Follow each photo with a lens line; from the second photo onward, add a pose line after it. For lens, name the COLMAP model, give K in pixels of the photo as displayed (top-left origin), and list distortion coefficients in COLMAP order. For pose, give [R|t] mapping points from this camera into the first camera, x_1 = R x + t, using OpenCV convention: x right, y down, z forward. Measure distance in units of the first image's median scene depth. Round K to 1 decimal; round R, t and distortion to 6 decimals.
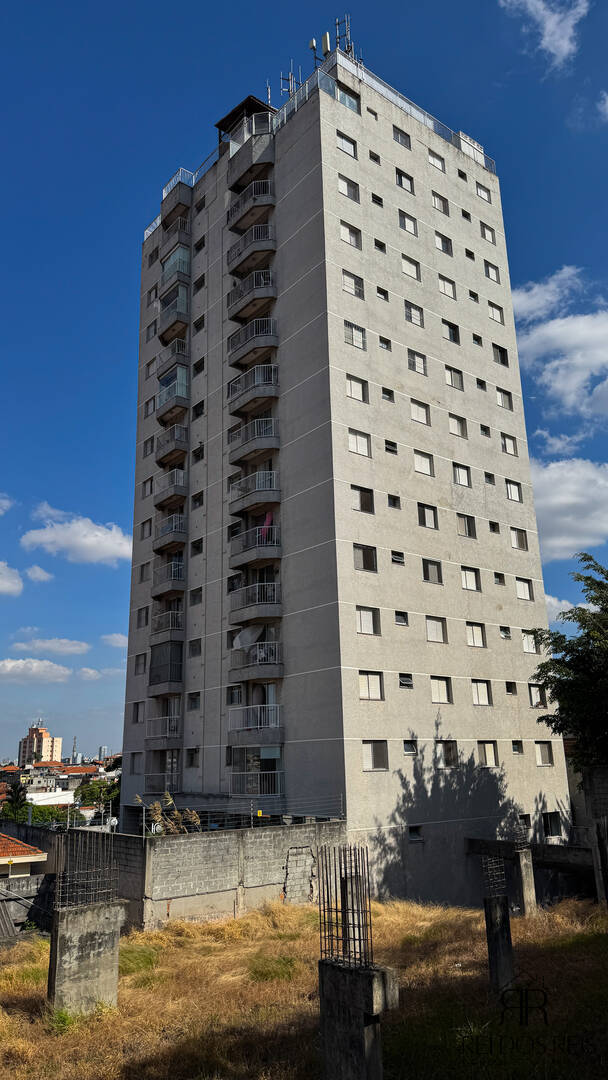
lens RADIAL K [[743.0, 0, 302.2], [0, 743.0, 544.2], [0, 0, 1]] dist [0.170196, -0.308172]
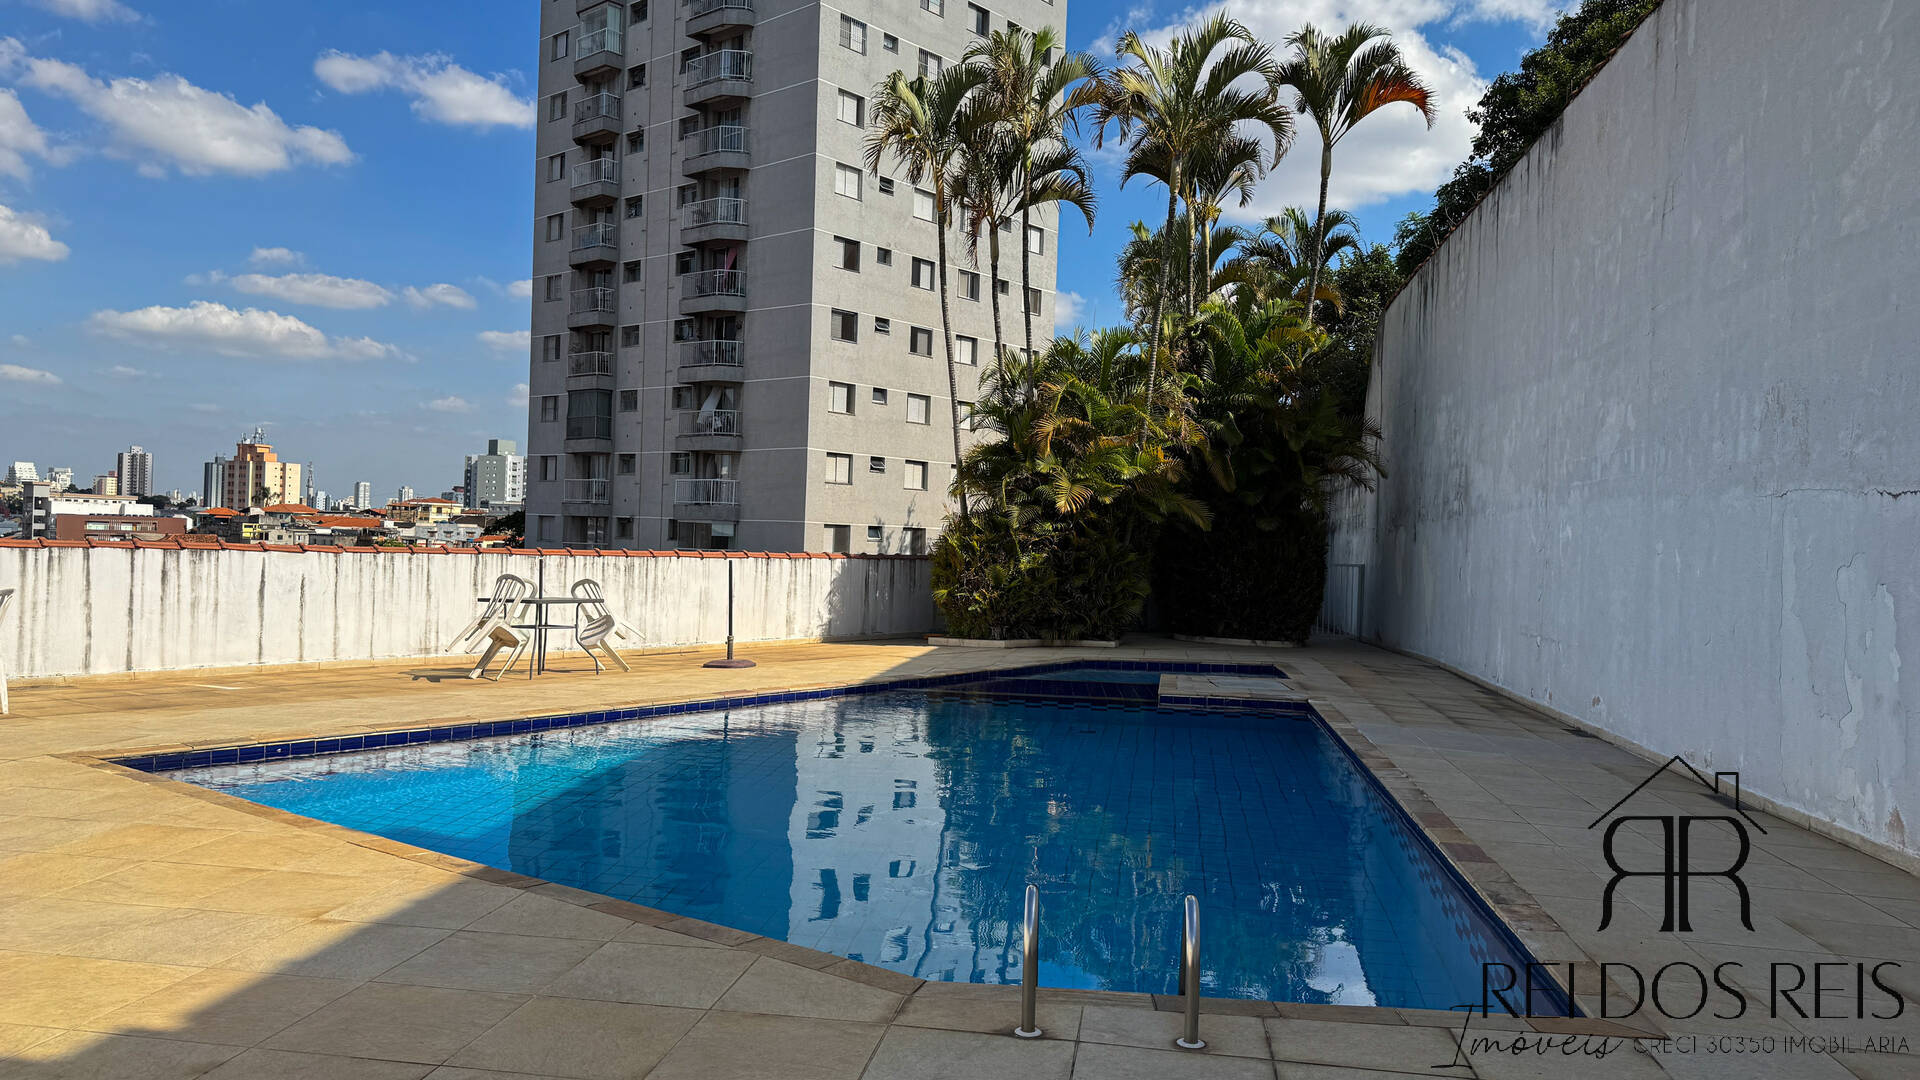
lens RADIAL K [[1321.0, 0, 953.9], [0, 1321.0, 541.4], [0, 0, 1]] dist [0.170196, -0.308172]
pose [[0.984120, 0.059008, 0.167412, -0.031381], [-0.103427, 0.957109, 0.270640, -0.157562], [-0.144261, -0.283657, 0.948012, -0.515558]]
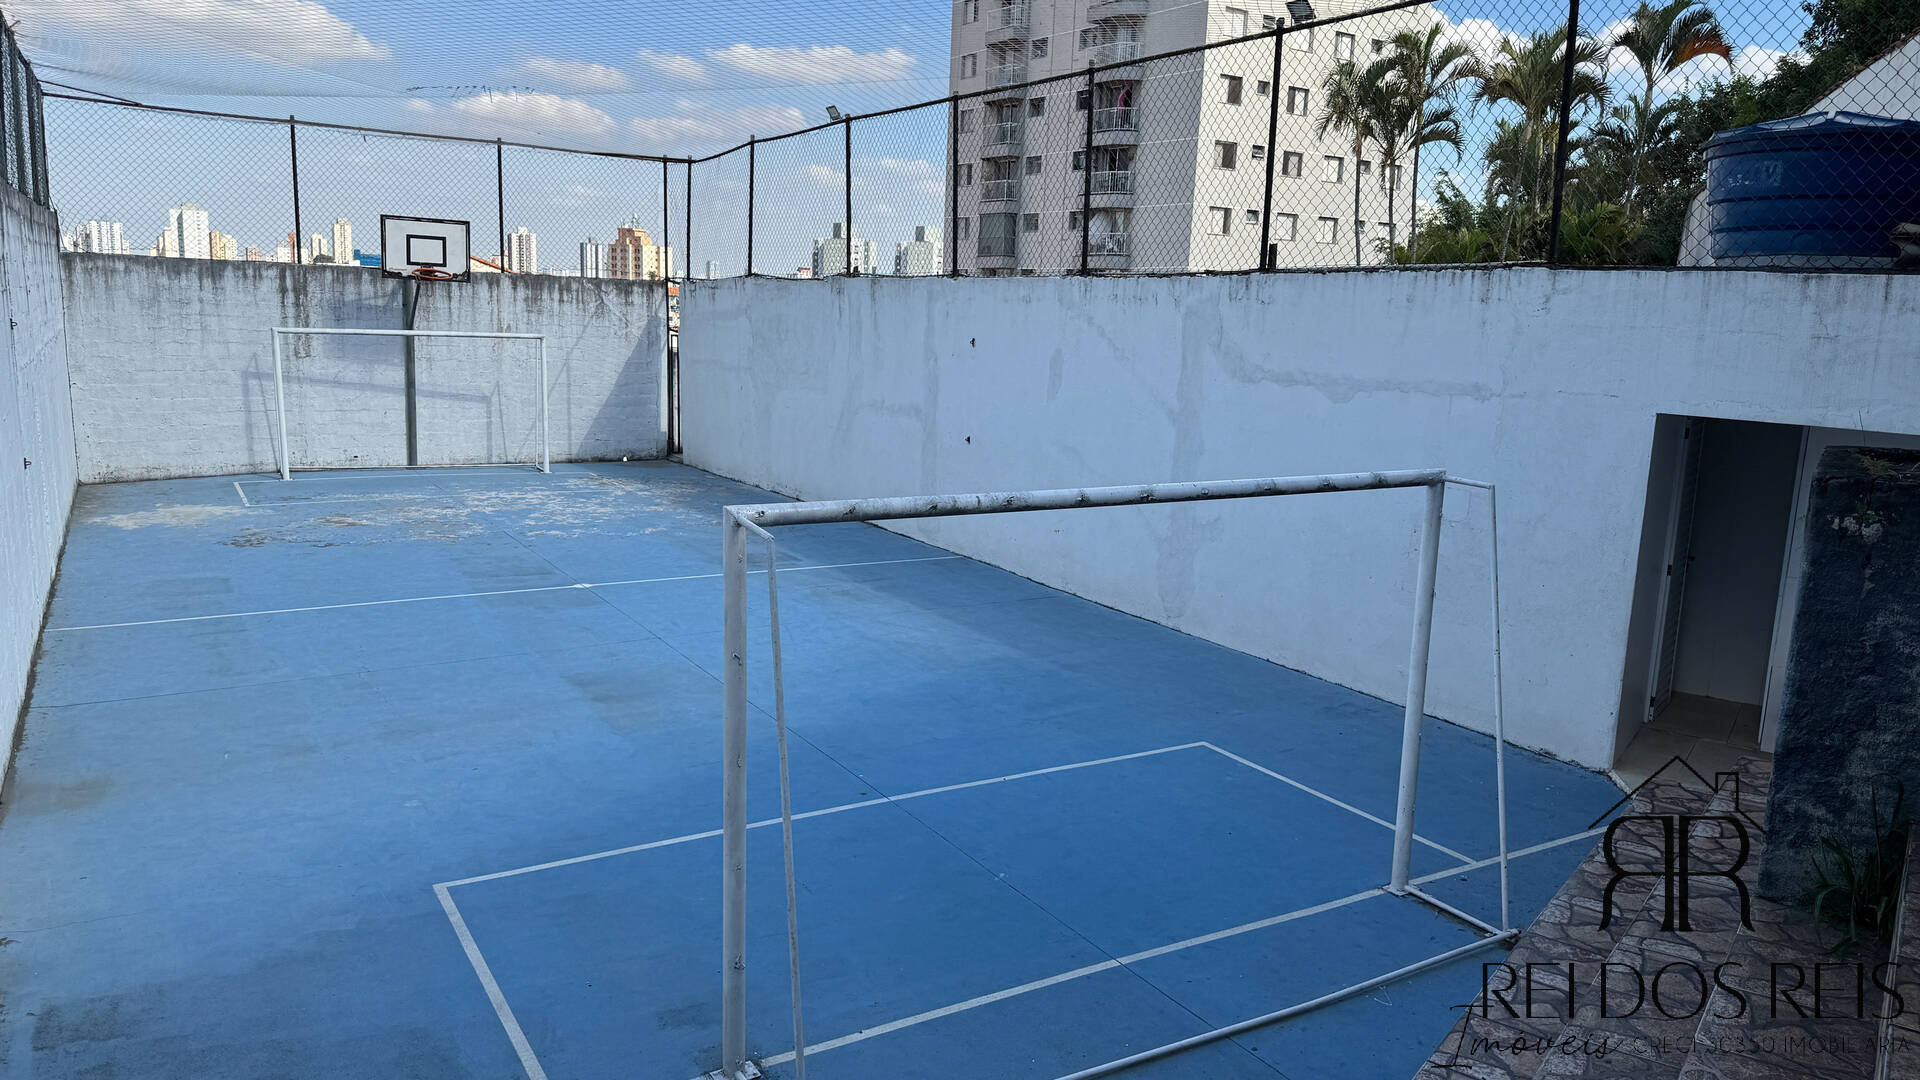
lens RADIAL K [[1321.0, 0, 953.9], [0, 1321.0, 541.4], [0, 0, 1]] dist [0.170196, -0.308172]
pose [[0.995564, 0.075450, -0.056216, -0.123993], [-0.043049, 0.896525, 0.440896, -0.267131], [0.083665, -0.436520, 0.895796, -0.787934]]
